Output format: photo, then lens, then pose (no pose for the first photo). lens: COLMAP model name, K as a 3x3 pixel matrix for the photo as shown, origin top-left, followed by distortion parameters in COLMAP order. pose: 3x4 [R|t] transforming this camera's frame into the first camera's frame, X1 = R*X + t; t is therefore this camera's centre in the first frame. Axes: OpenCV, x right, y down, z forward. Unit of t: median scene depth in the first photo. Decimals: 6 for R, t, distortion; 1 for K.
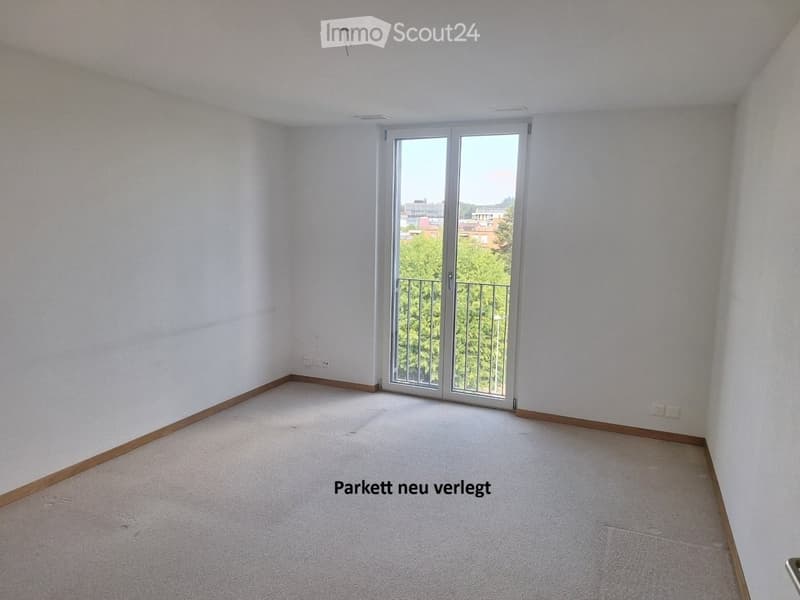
lens RADIAL K [[567.0, 0, 406.7], [0, 567.0, 306.2], [0, 0, 1]] dist [0.024427, -0.005471]
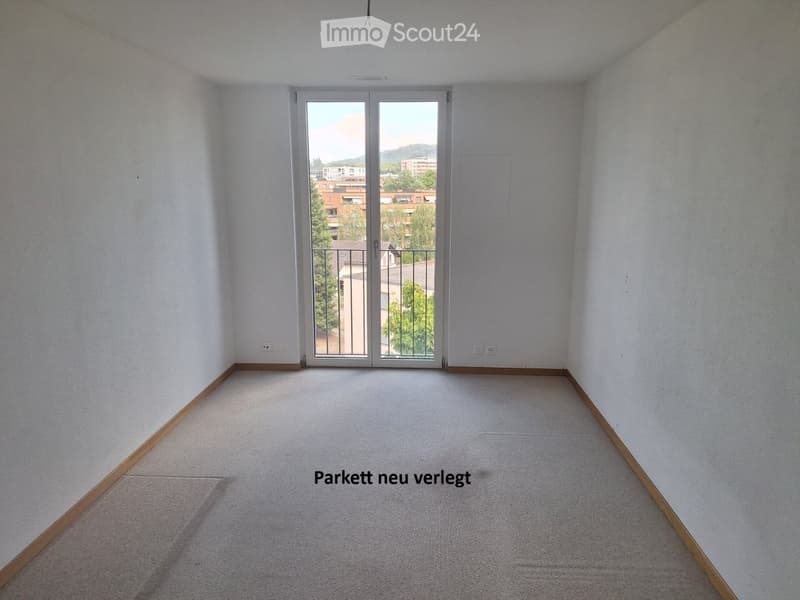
lens RADIAL K [[567.0, 0, 401.7], [0, 567.0, 301.2], [0, 0, 1]] dist [0.024427, -0.005471]
pose [[0.930010, -0.094415, 0.355199, -0.239486], [0.070598, 0.994335, 0.079459, -0.029388], [-0.360689, -0.048822, 0.931408, 0.049956]]
